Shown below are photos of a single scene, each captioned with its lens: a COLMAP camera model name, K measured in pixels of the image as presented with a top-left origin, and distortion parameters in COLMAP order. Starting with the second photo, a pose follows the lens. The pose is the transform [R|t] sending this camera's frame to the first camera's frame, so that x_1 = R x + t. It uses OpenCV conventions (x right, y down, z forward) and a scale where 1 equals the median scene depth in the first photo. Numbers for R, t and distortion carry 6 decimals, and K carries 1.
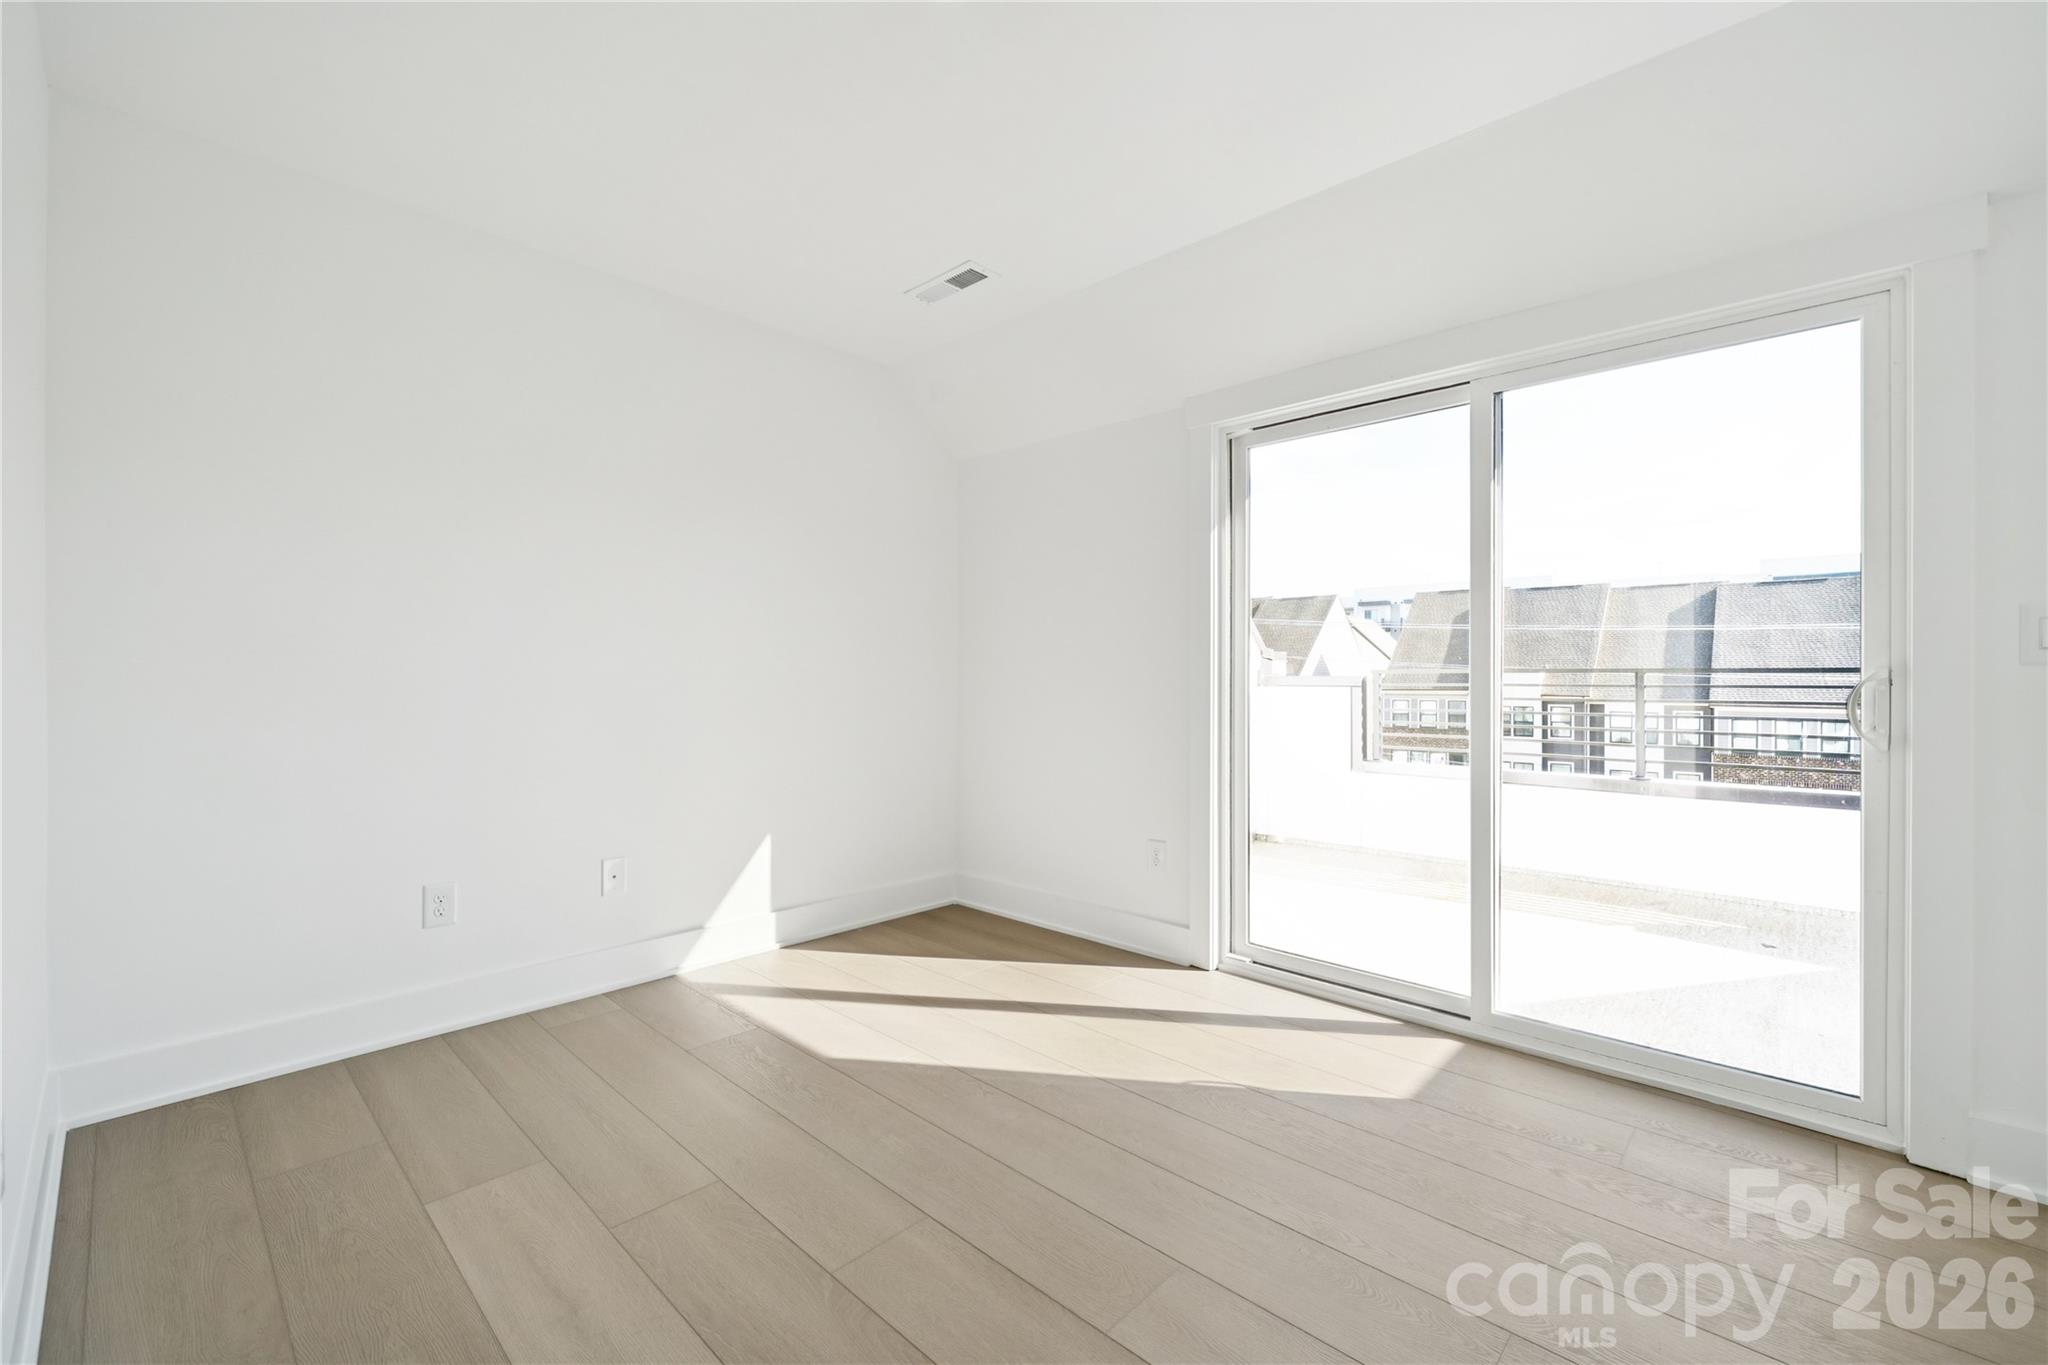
lens RADIAL K [[827.9, 0, 1024.4], [0, 827.9, 684.1], [0, 0, 1]] dist [-0.000917, 0.000099]
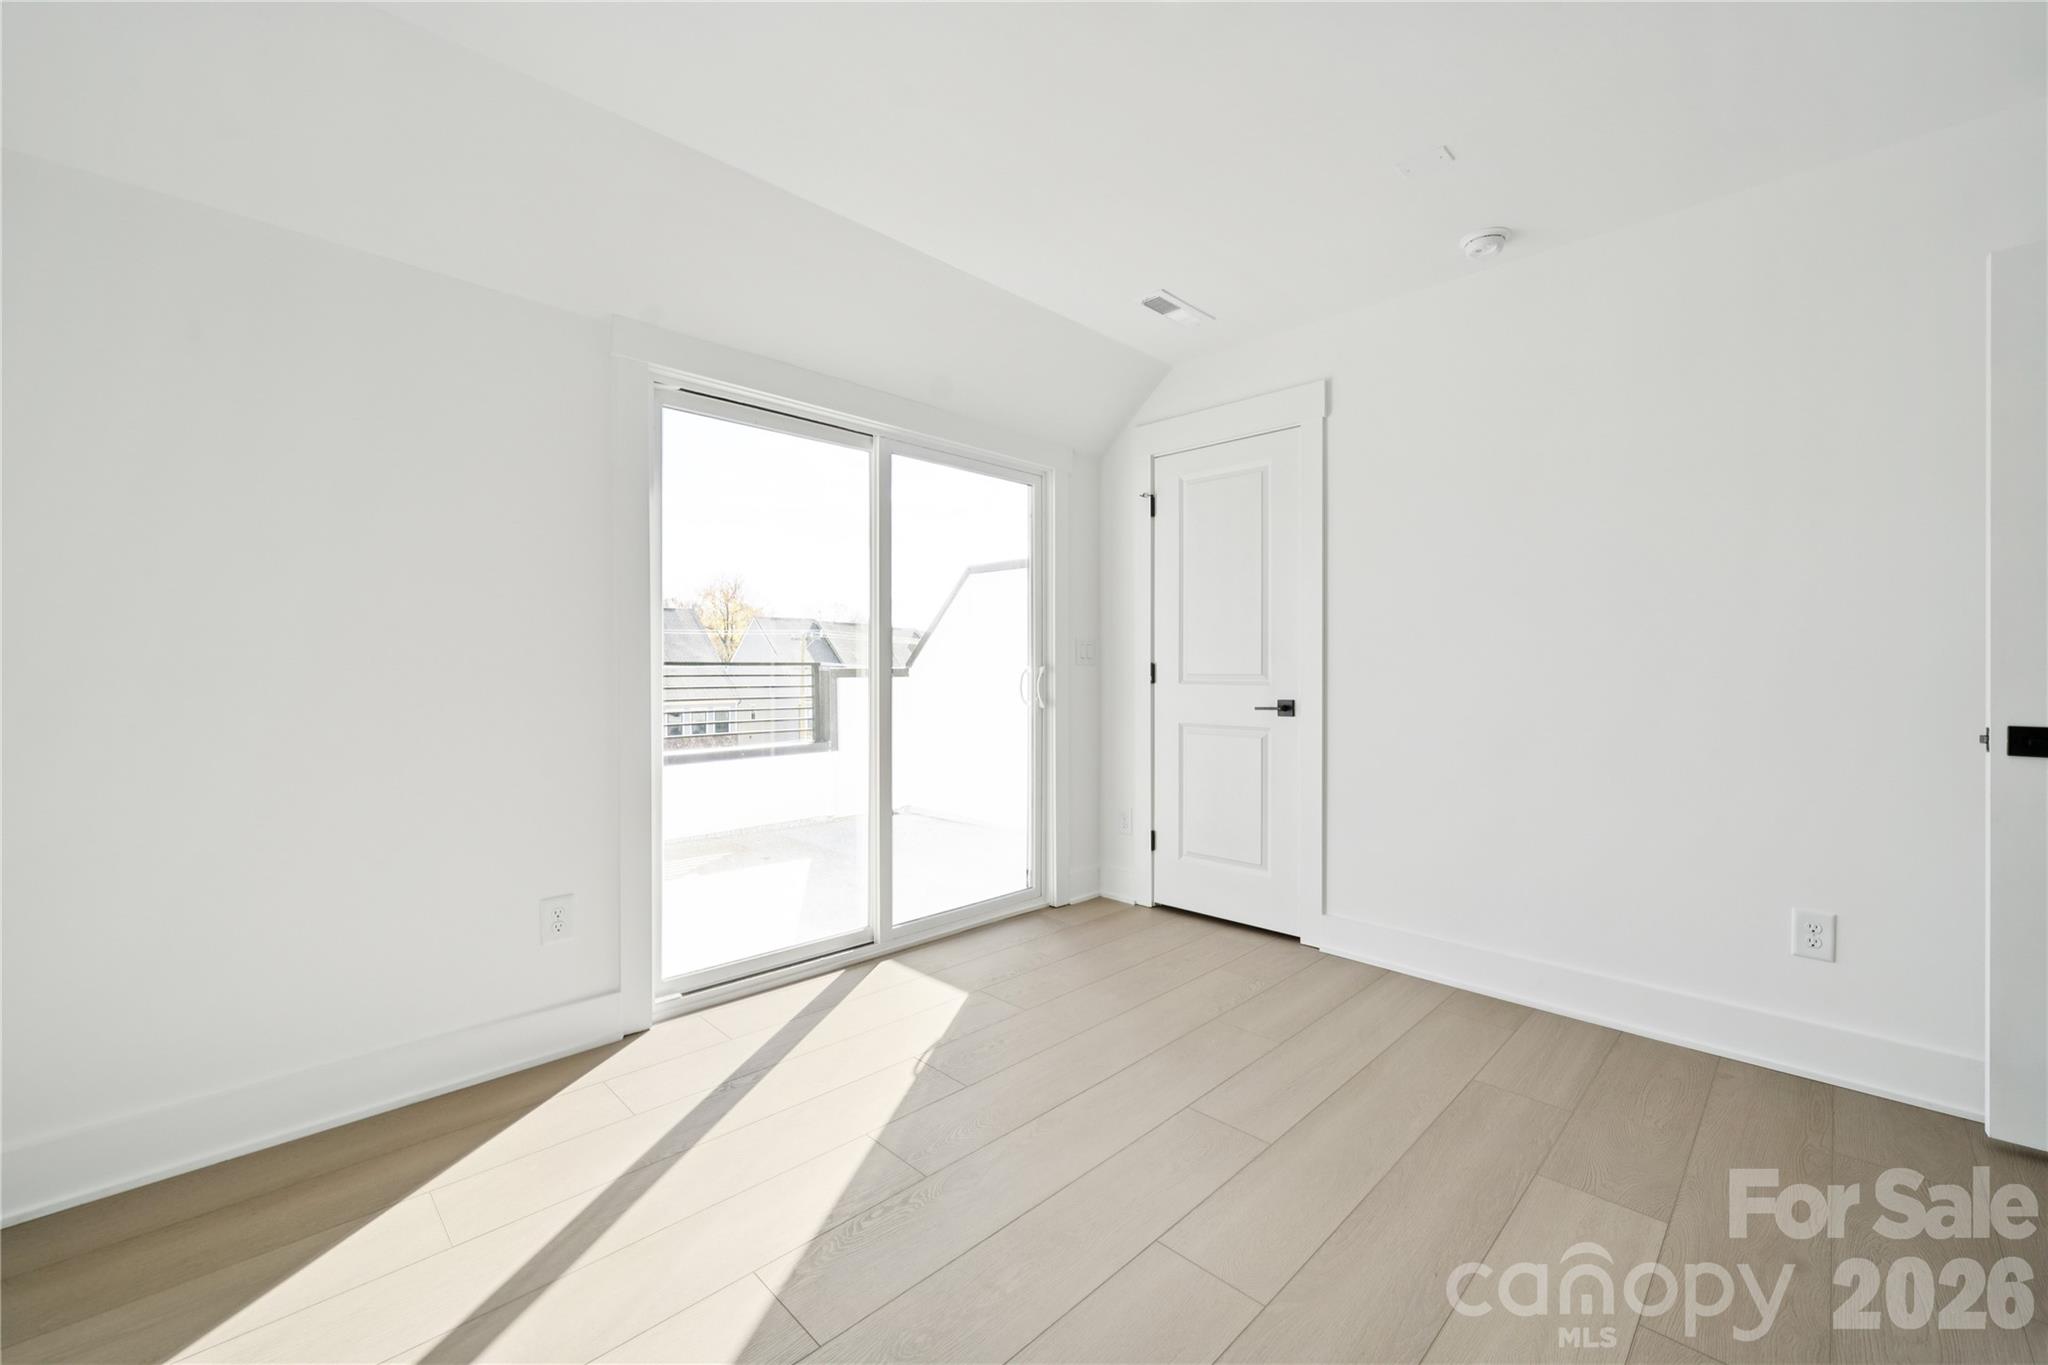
lens RADIAL K [[827.9, 0, 1021.1], [0, 827.9, 663.9], [0, 0, 1]] dist [-0.000917, 0.000099]
pose [[0.037689, 0.002745, 0.999286, -0.631908], [0.006380, 0.999975, -0.002987, -0.011571], [-0.999269, 0.006488, 0.037671, 0.649395]]
